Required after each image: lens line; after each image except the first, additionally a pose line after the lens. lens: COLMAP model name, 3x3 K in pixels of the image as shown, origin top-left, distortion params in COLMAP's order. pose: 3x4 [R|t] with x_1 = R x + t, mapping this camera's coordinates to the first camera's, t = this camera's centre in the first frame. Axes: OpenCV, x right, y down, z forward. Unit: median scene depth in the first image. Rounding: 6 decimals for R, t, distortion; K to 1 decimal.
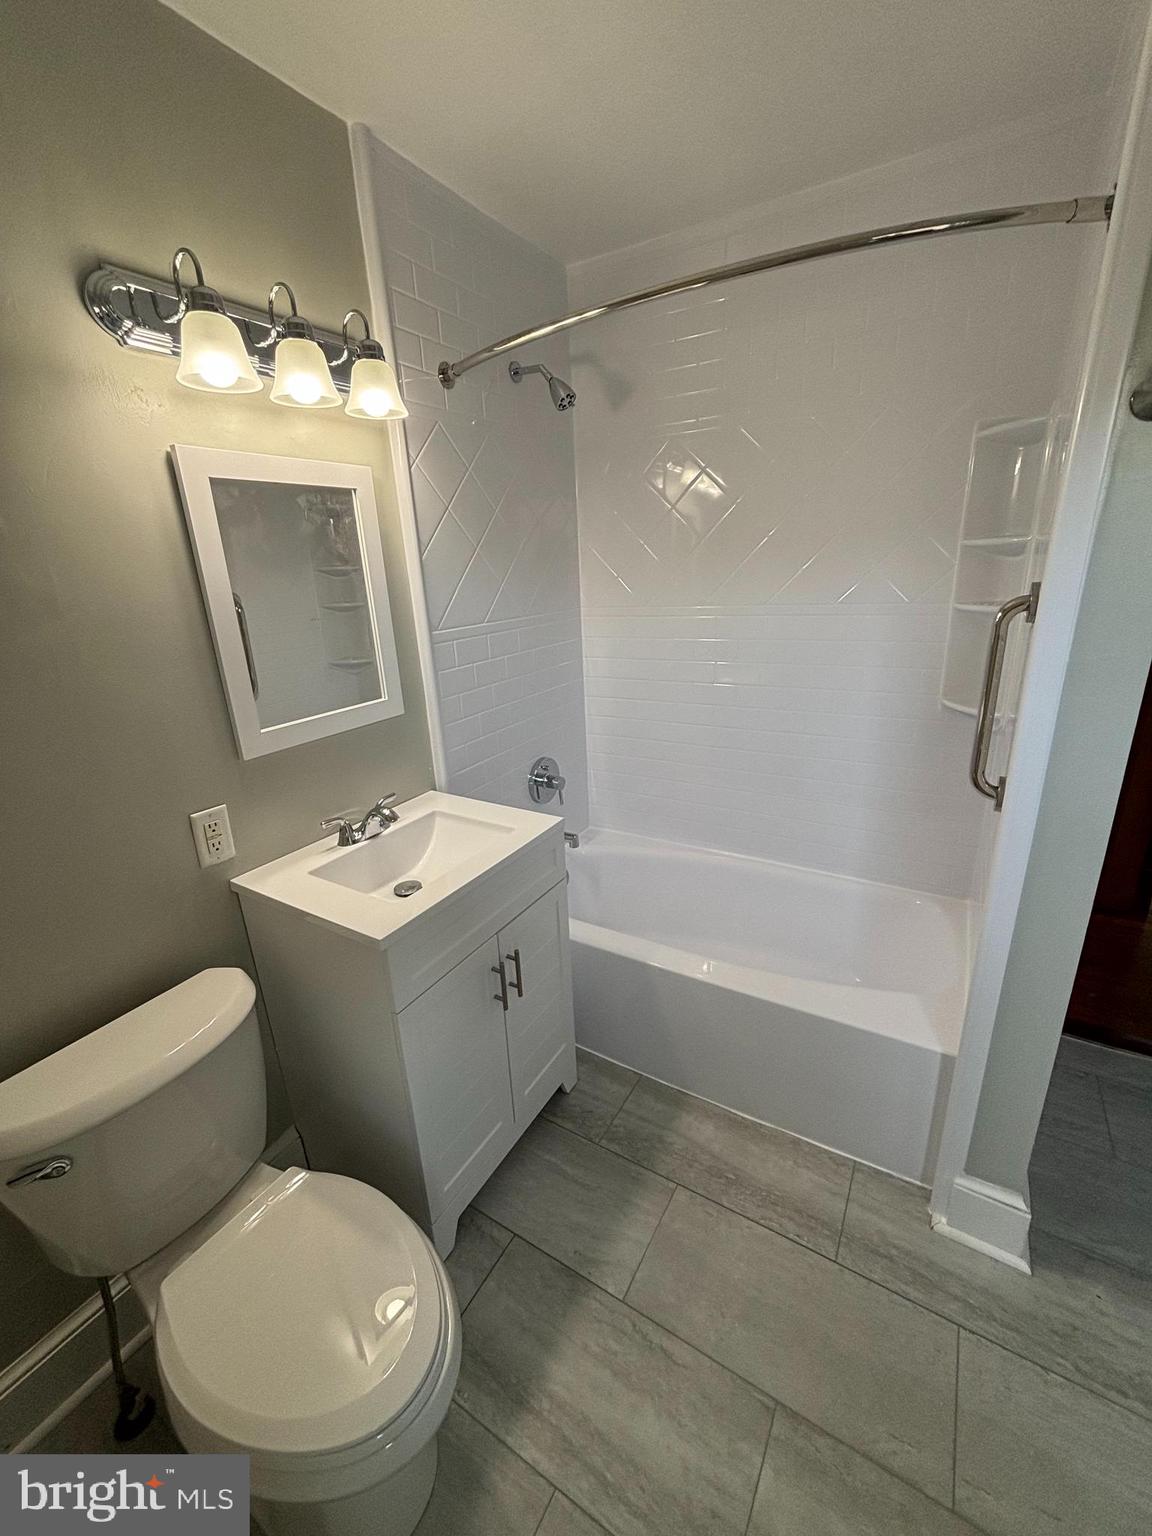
lens RADIAL K [[616.3, 0, 572.0], [0, 616.3, 769.0], [0, 0, 1]] dist [0.001469, 0.000383]
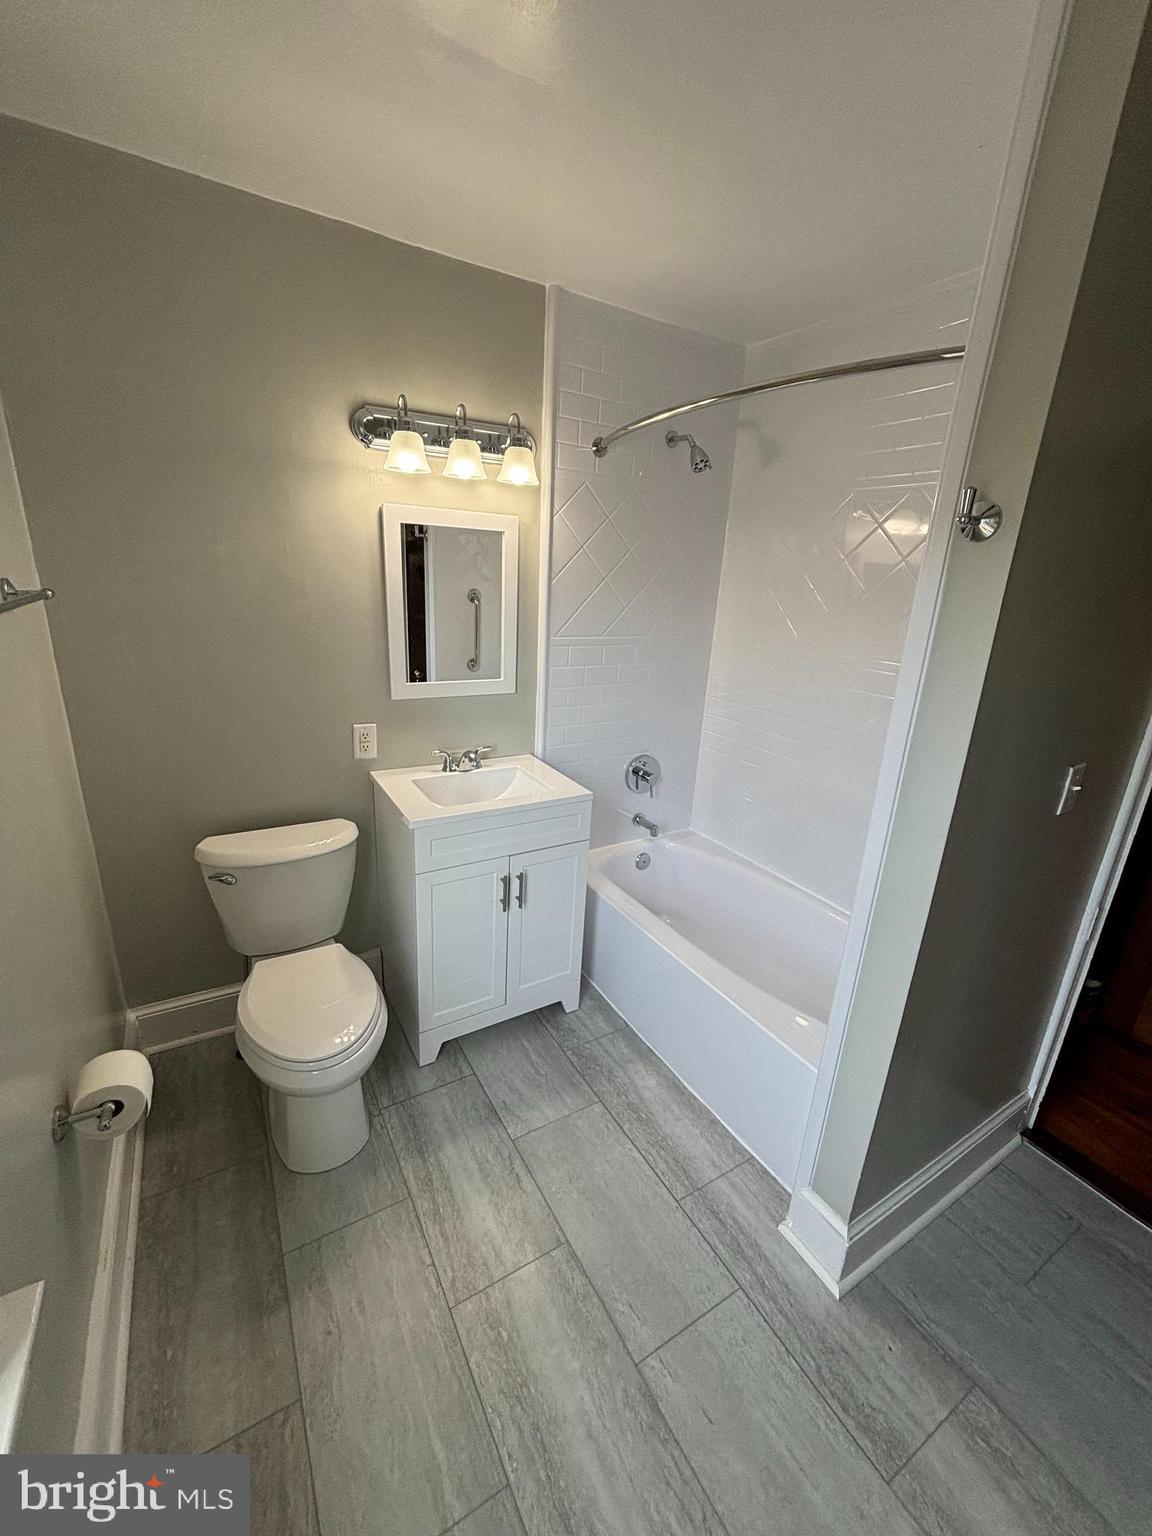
lens RADIAL K [[616.3, 0, 572.0], [0, 616.3, 769.0], [0, 0, 1]] dist [0.001469, 0.000383]
pose [[0.877765, 0.227595, -0.421579, 0.534129], [-0.233371, 0.971620, 0.038643, -0.009037], [0.418409, 0.064465, 0.905968, -0.205044]]
